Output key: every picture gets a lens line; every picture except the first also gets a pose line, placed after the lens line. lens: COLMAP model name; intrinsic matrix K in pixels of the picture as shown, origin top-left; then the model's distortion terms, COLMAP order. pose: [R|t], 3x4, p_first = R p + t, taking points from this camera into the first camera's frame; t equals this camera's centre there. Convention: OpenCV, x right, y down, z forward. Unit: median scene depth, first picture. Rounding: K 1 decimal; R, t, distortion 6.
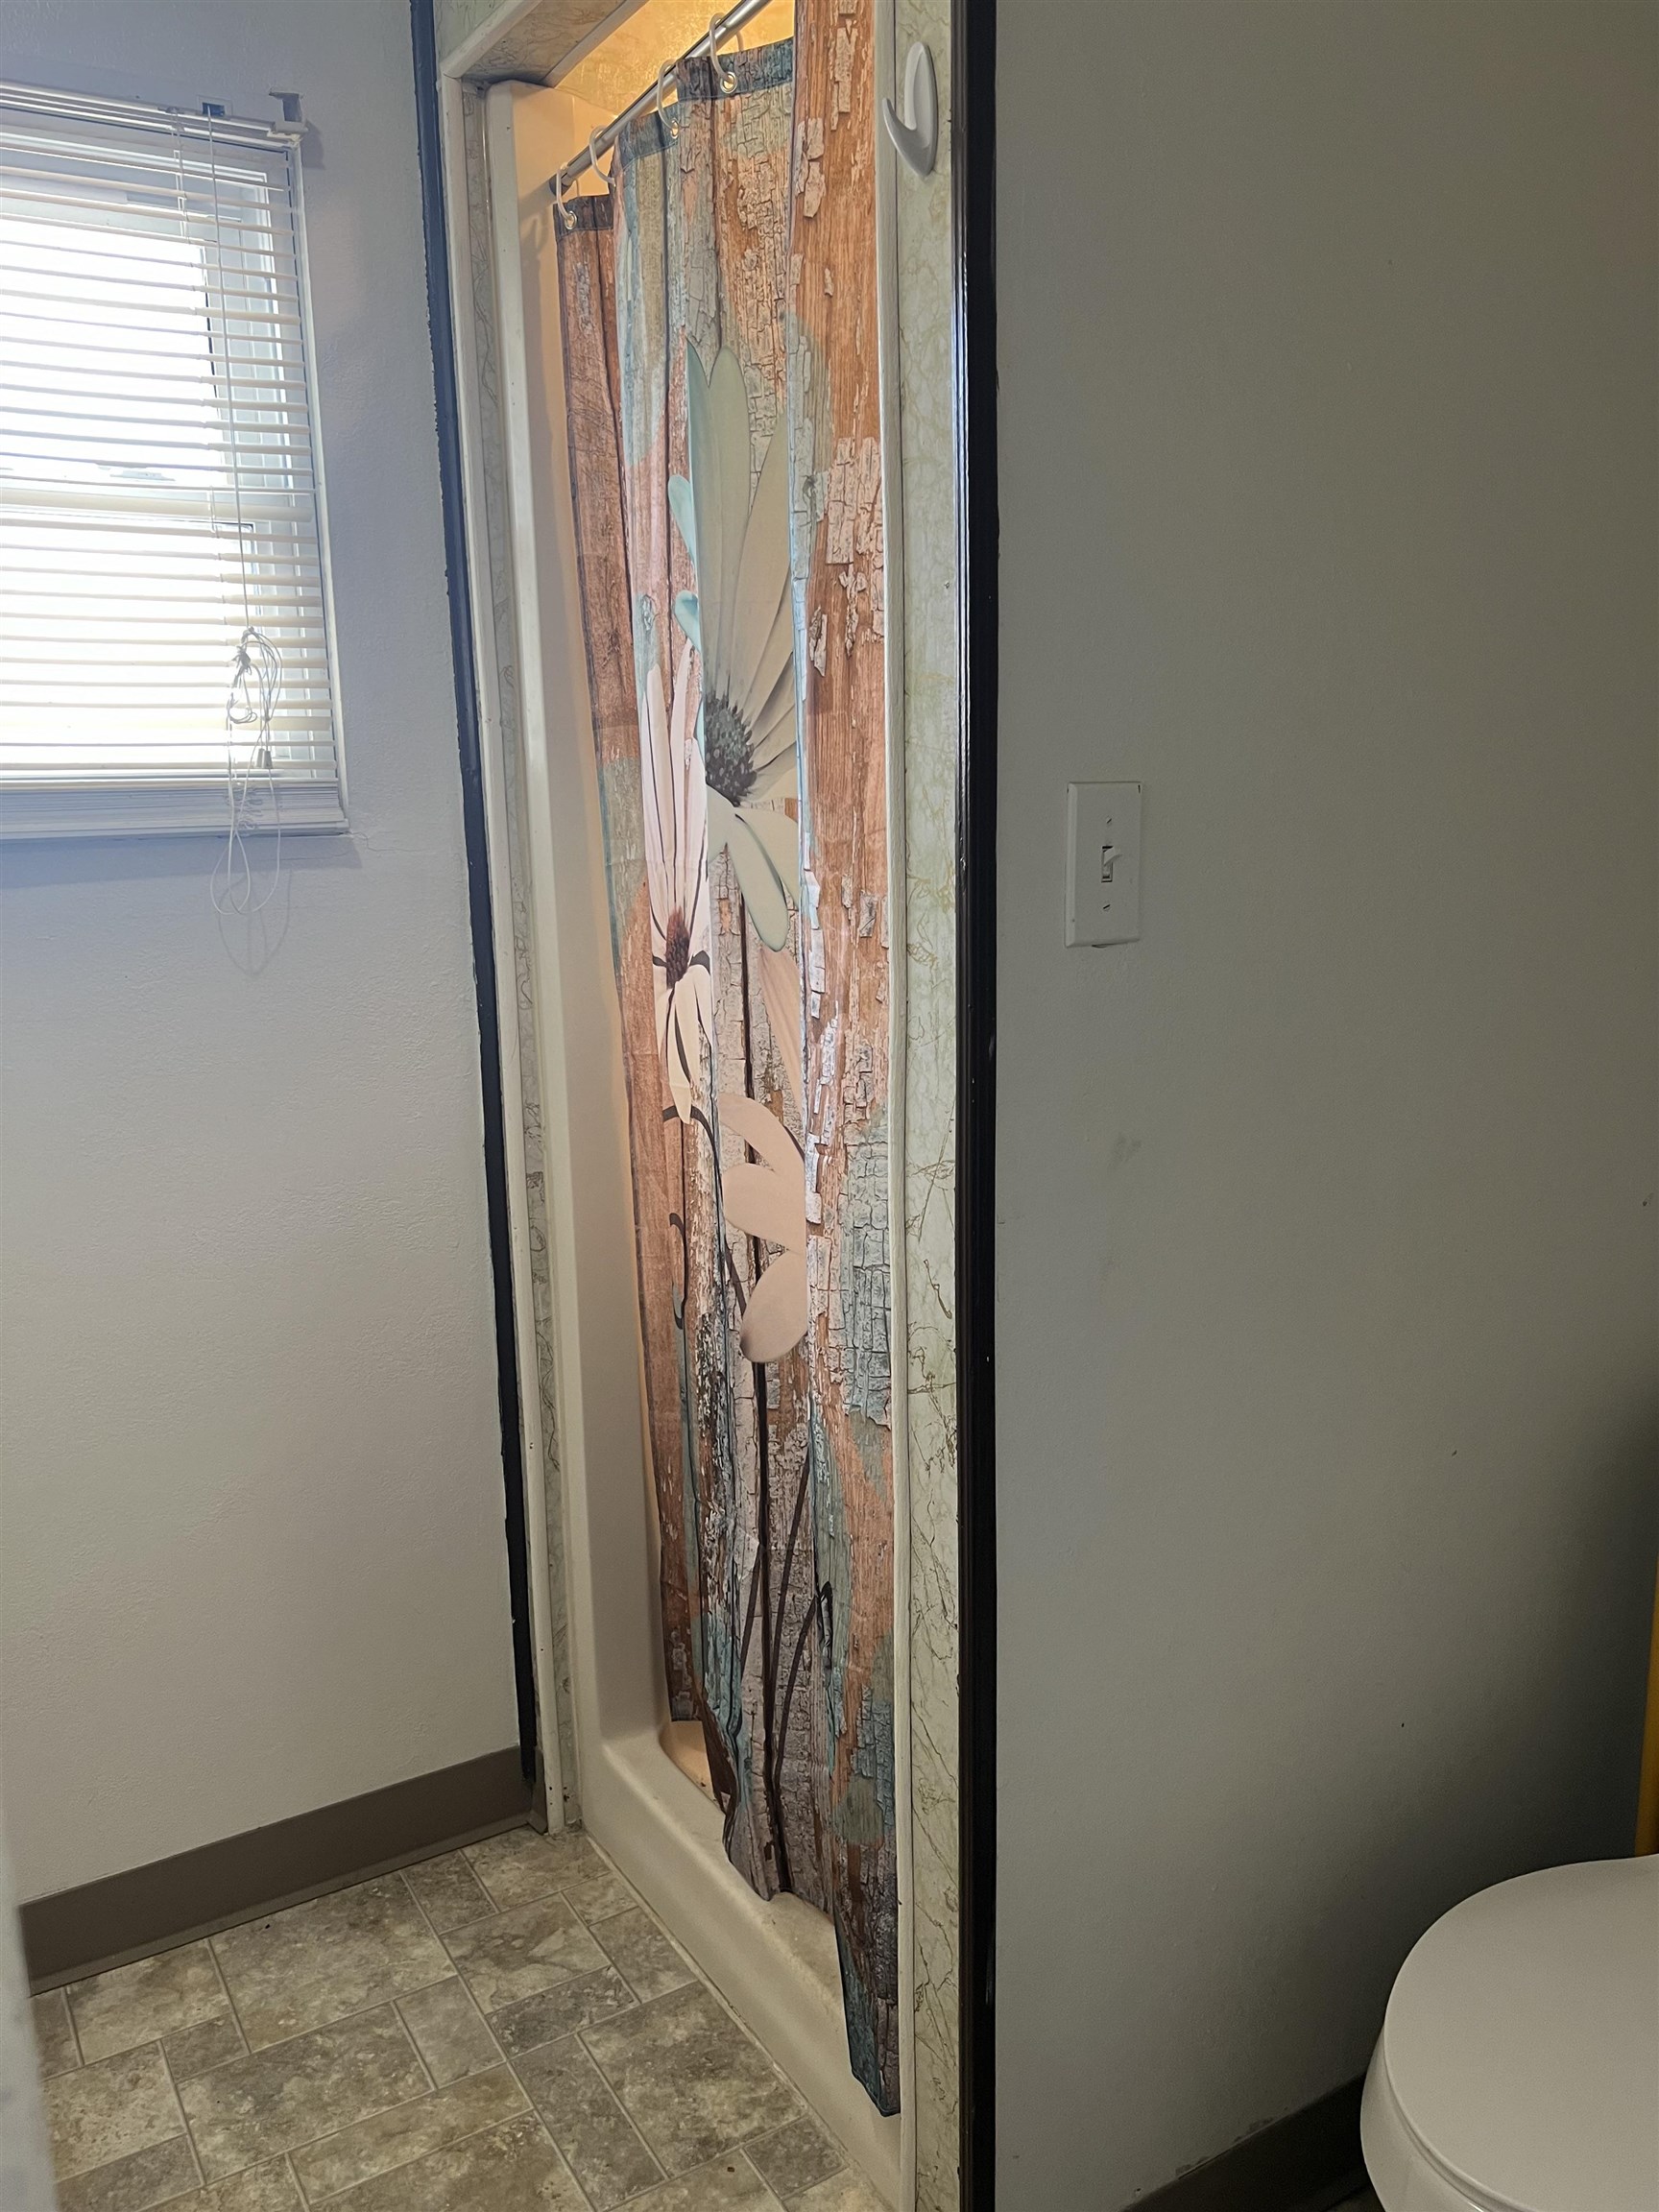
lens RADIAL K [[1653.7, 0, 810.5], [0, 1653.7, 1147.2], [0, 0, 1]] dist [0.050913, -0.067187]
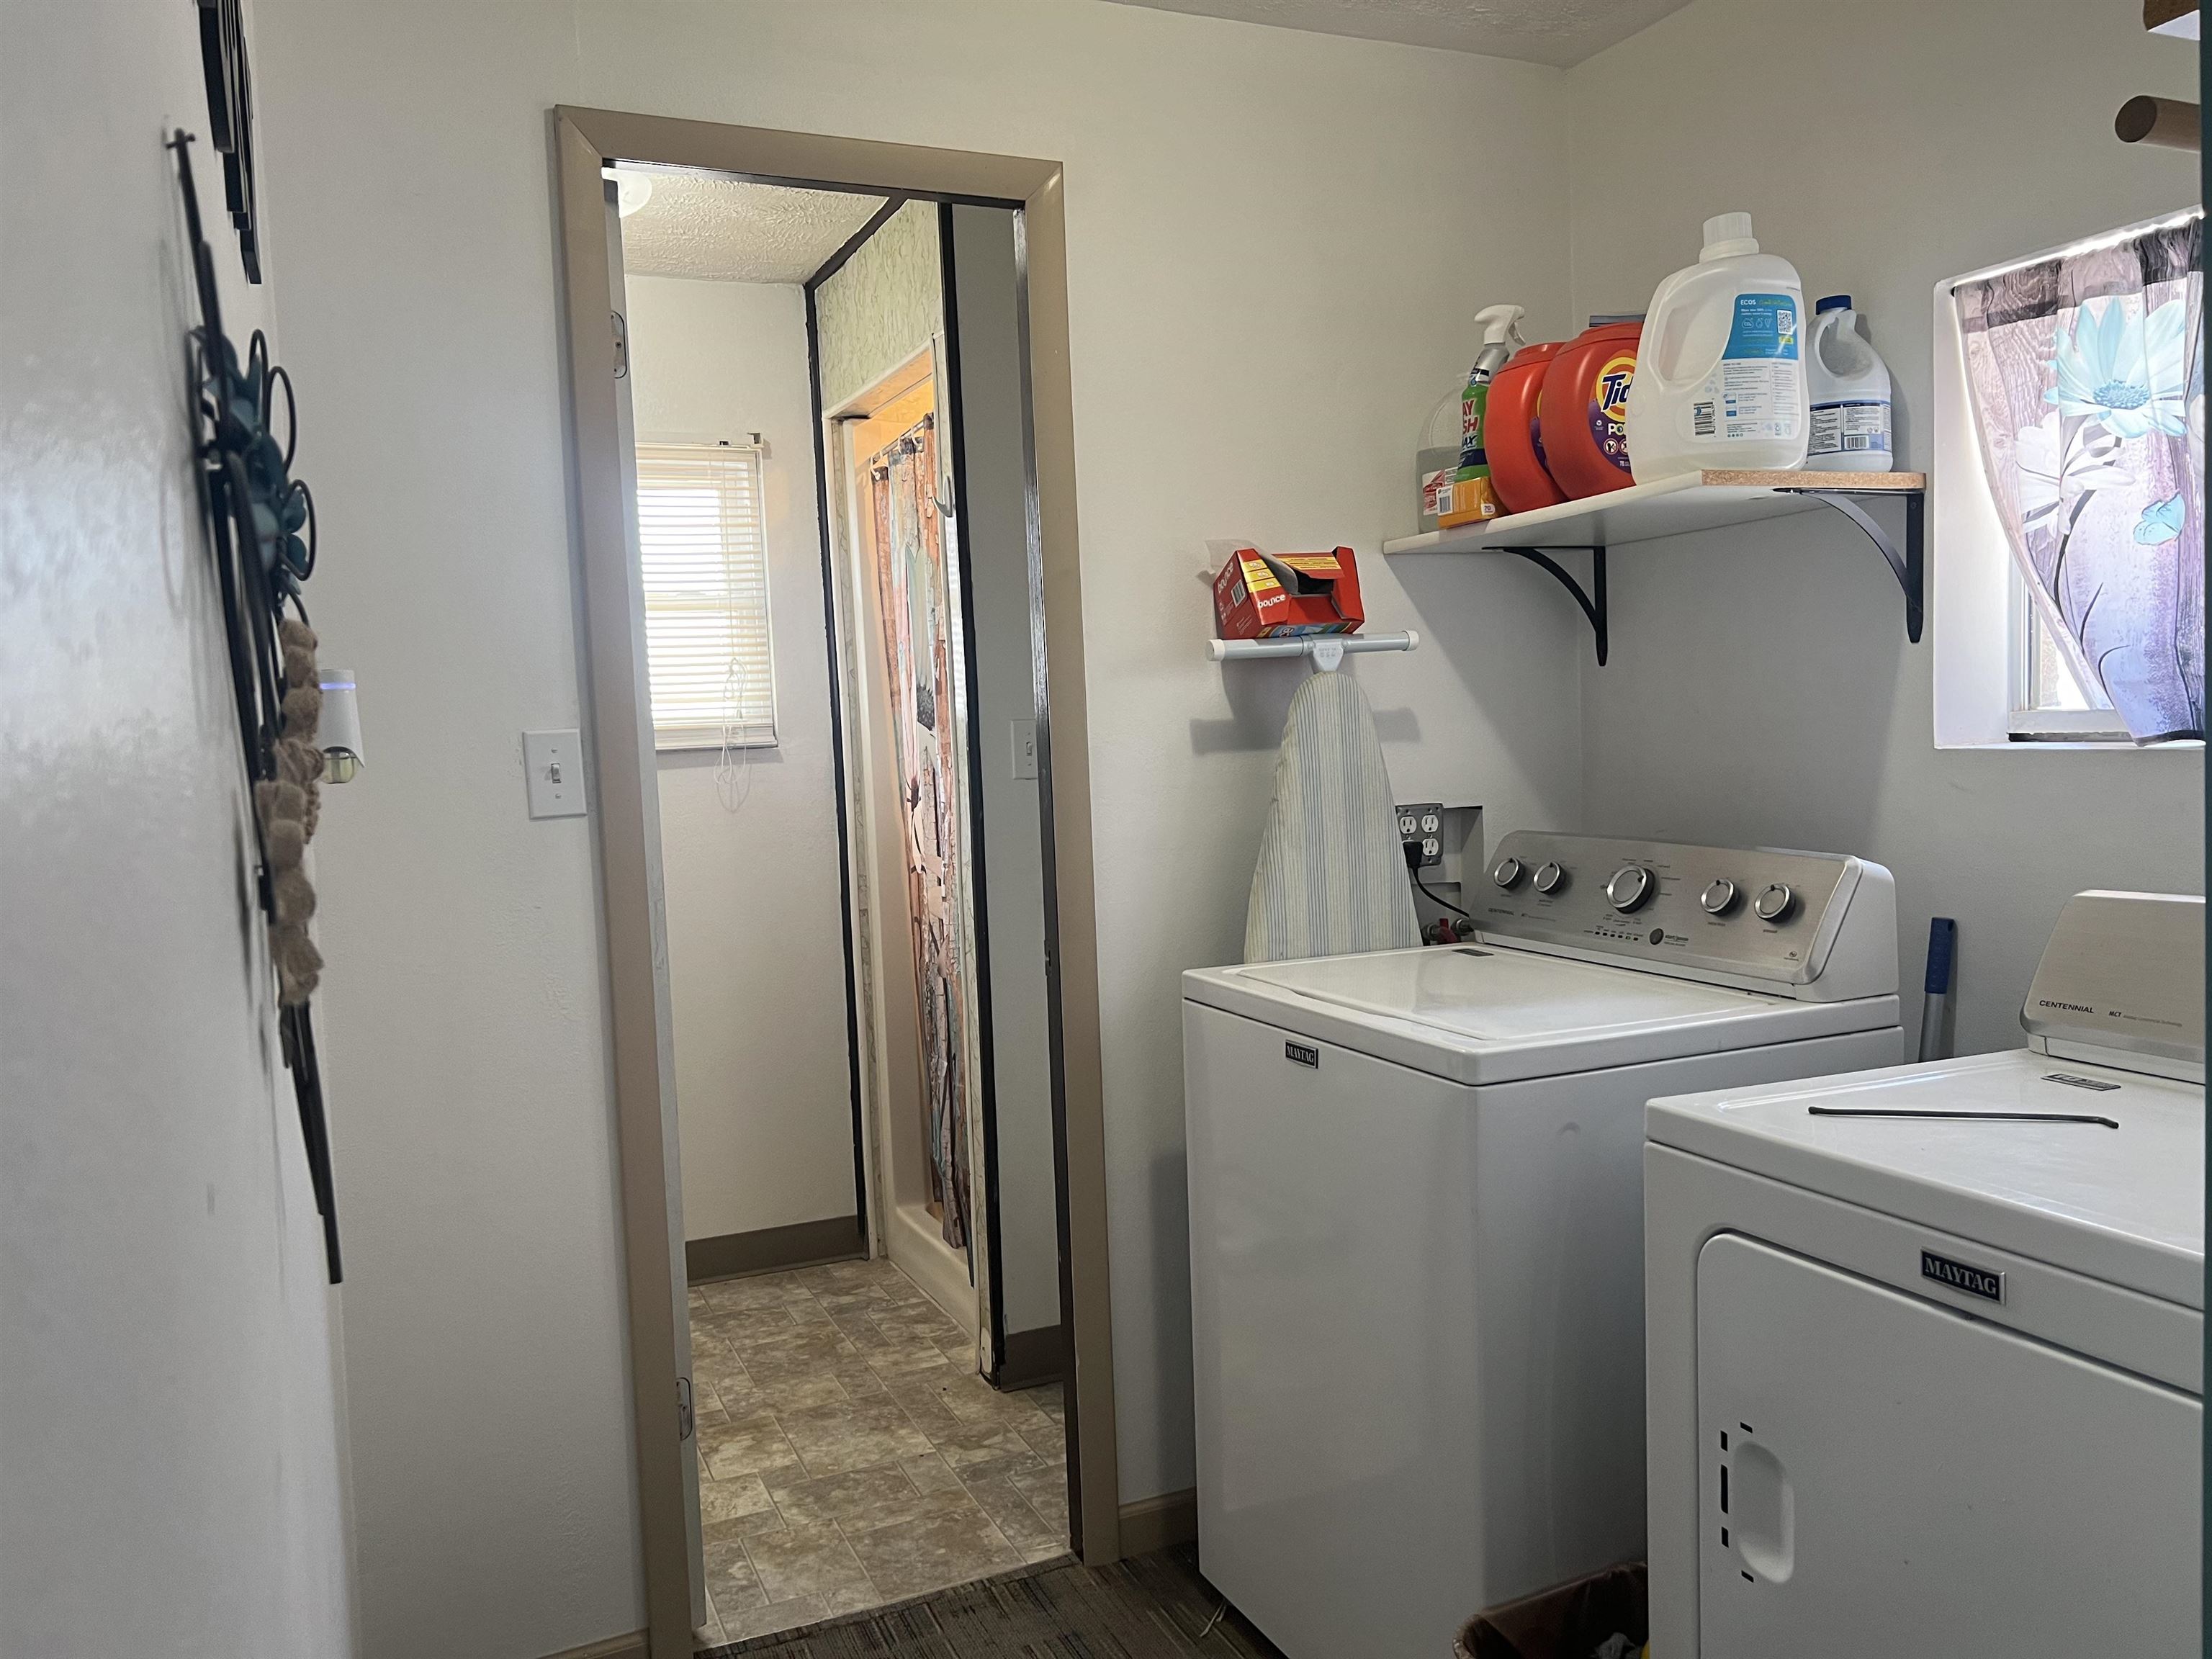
lens RADIAL K [[1653.7, 0, 1107.2], [0, 1653.7, 840.1], [0, 0, 1]] dist [0.050913, -0.067187]
pose [[0.991736, -0.016262, -0.127261, 0.434205], [-0.000841, 0.991089, -0.133198, 0.224964], [0.128293, 0.132204, 0.982885, -1.078897]]
